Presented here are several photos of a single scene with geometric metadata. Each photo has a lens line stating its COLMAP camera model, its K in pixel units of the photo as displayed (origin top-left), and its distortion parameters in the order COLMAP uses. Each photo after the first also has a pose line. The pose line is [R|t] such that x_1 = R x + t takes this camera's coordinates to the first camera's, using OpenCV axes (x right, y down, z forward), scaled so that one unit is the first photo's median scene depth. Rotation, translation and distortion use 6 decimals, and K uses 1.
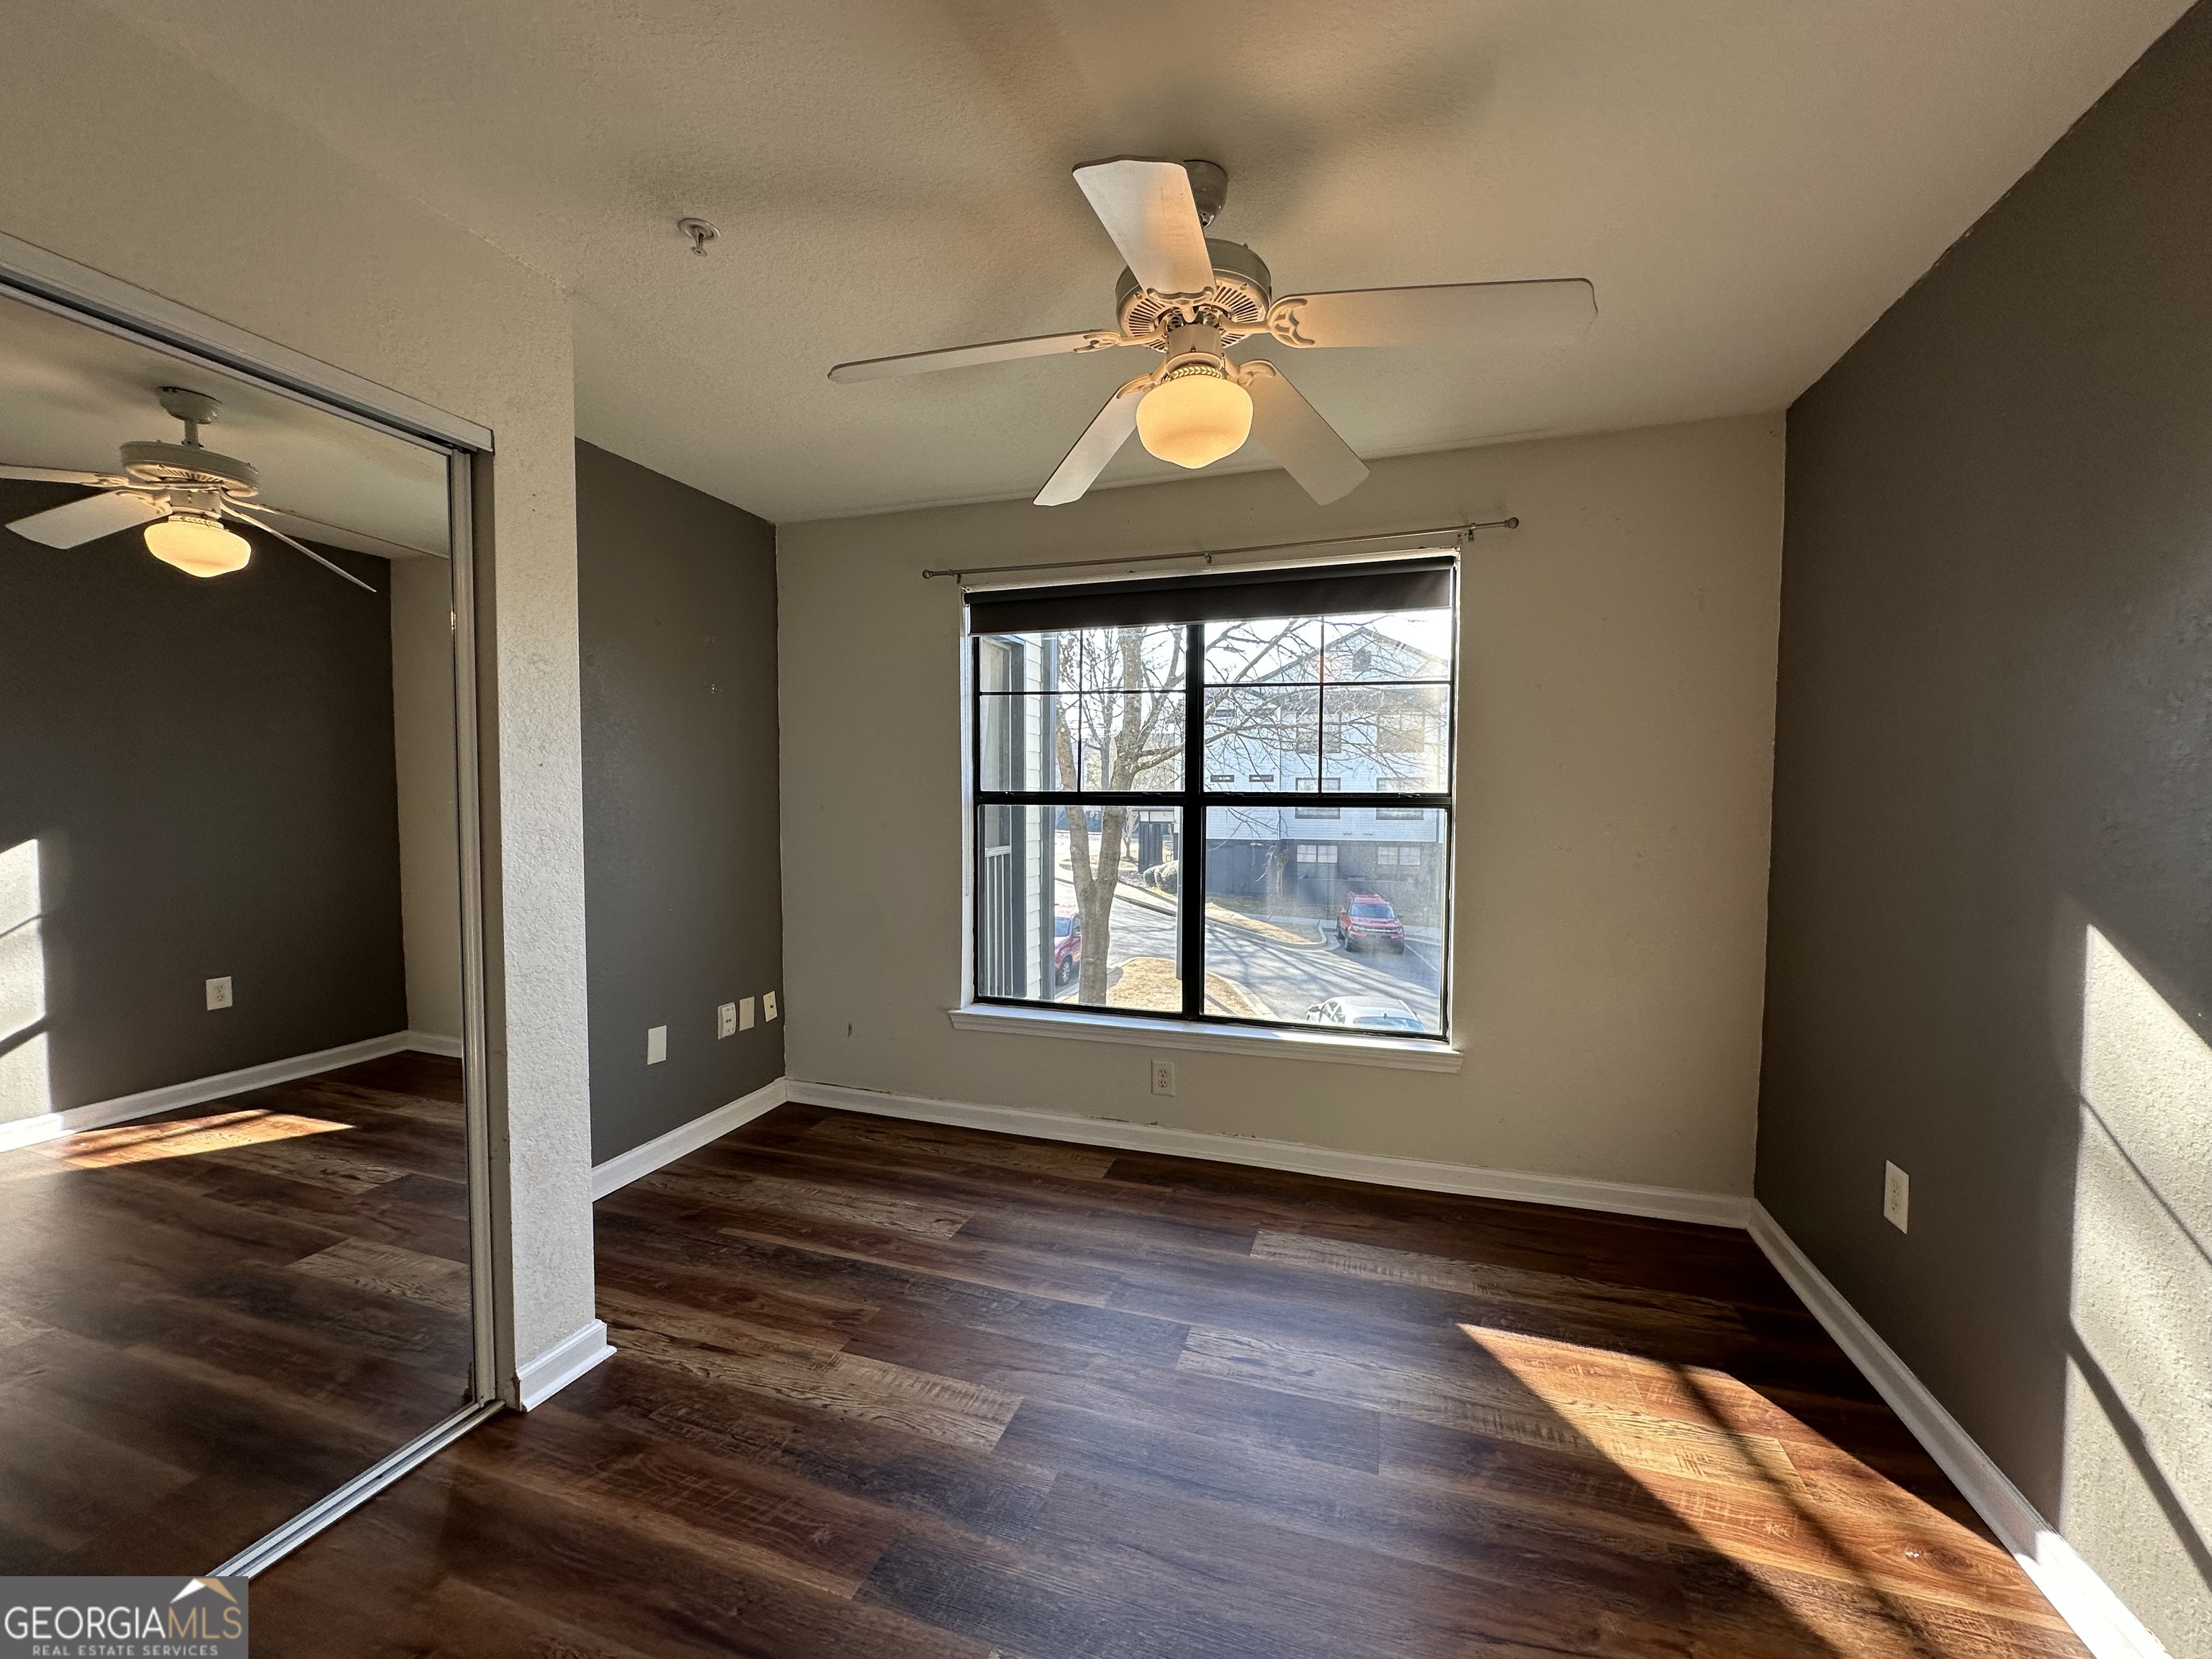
lens RADIAL K [[875.8, 0, 1103.4], [0, 875.8, 832.1], [0, 0, 1]] dist [0.002531, -0.000442]
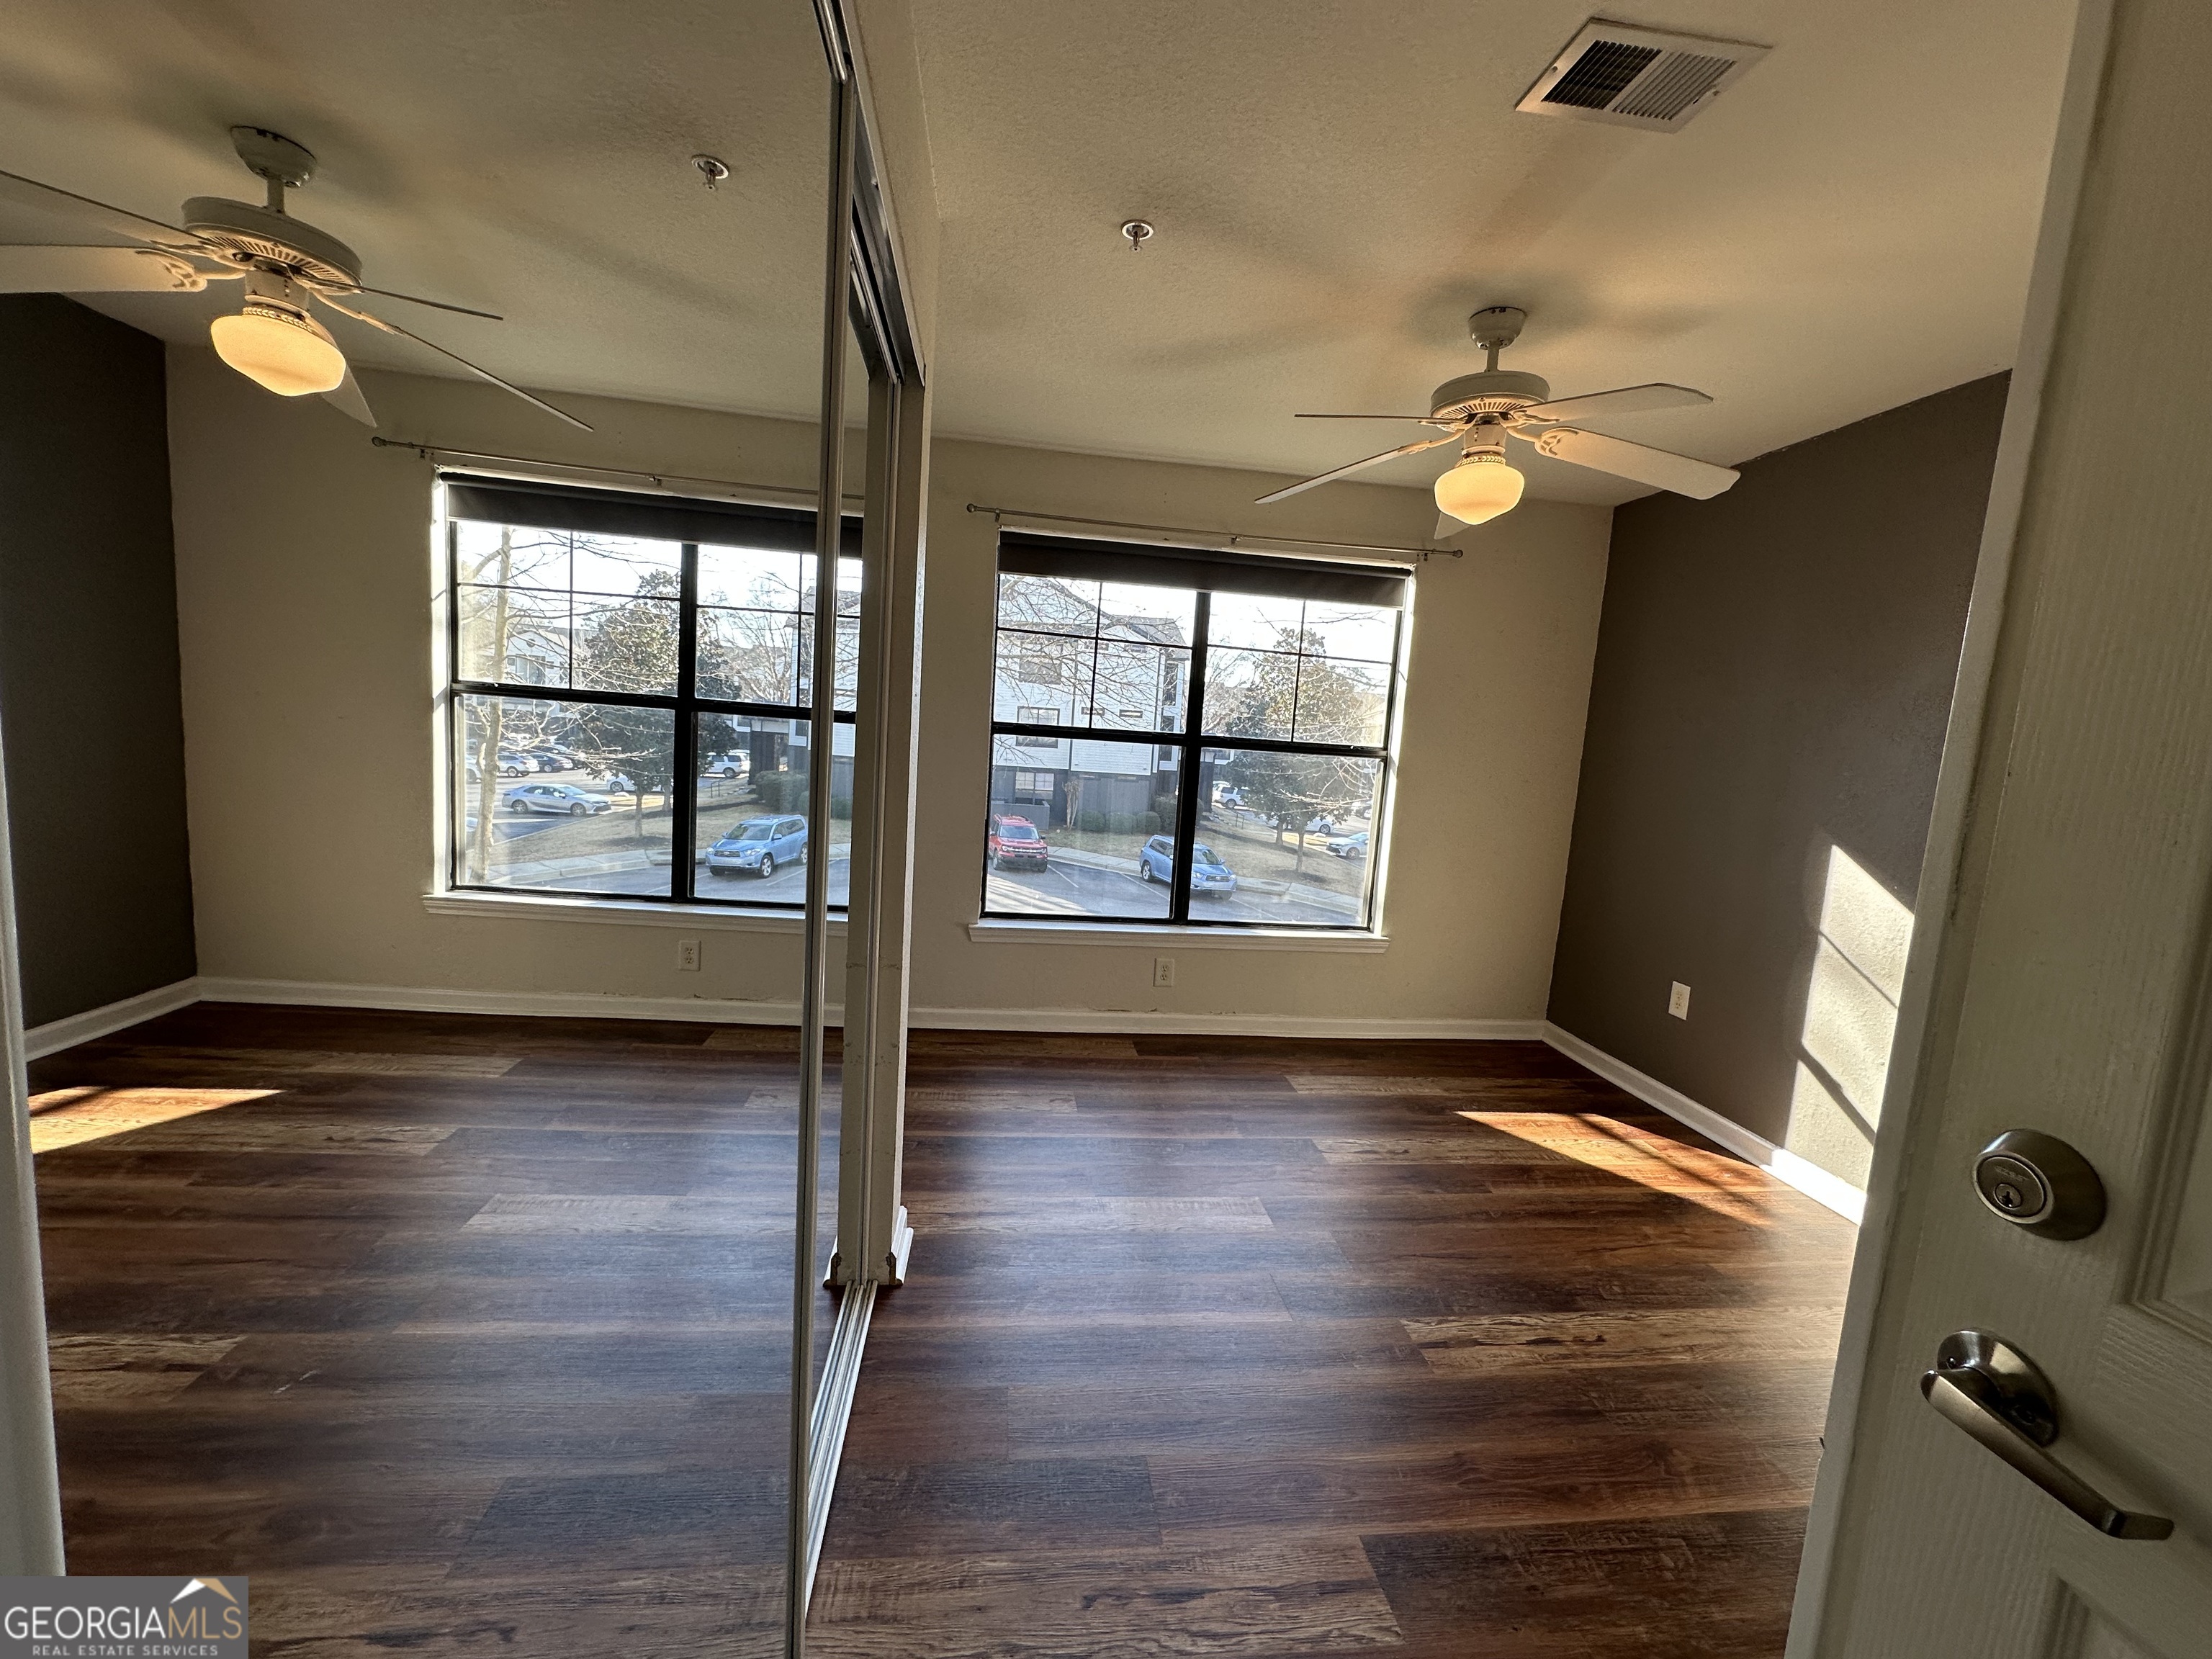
lens RADIAL K [[877.3, 0, 1106.0], [0, 877.3, 829.5], [0, 0, 1]] dist [-0.000732, 0.000028]
pose [[0.901308, 0.010635, 0.433049, -0.669759], [-0.047562, 0.996084, 0.074528, 0.000356], [-0.430561, -0.087770, 0.898284, -0.035301]]
